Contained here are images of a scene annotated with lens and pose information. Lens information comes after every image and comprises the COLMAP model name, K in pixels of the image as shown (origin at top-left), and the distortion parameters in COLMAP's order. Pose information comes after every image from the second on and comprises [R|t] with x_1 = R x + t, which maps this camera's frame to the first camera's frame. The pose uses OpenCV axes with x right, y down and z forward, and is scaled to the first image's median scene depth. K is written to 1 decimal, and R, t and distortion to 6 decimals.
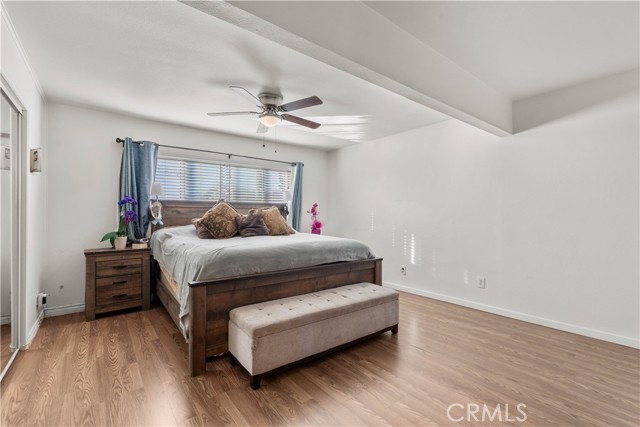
lens RADIAL K [[277.6, 0, 321.5], [0, 277.6, 214.6], [0, 0, 1]] dist [-0.006682, -0.000366]
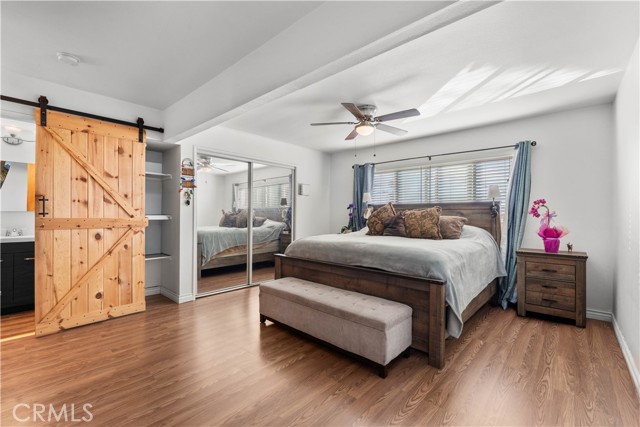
lens RADIAL K [[277.6, 0, 321.5], [0, 277.6, 214.6], [0, 0, 1]] dist [-0.006682, -0.000366]
pose [[0.184372, -0.002084, -0.982854, 0.718086], [-0.005256, 0.999981, -0.003107, 0.000422], [0.982842, 0.005738, 0.184358, 0.524862]]
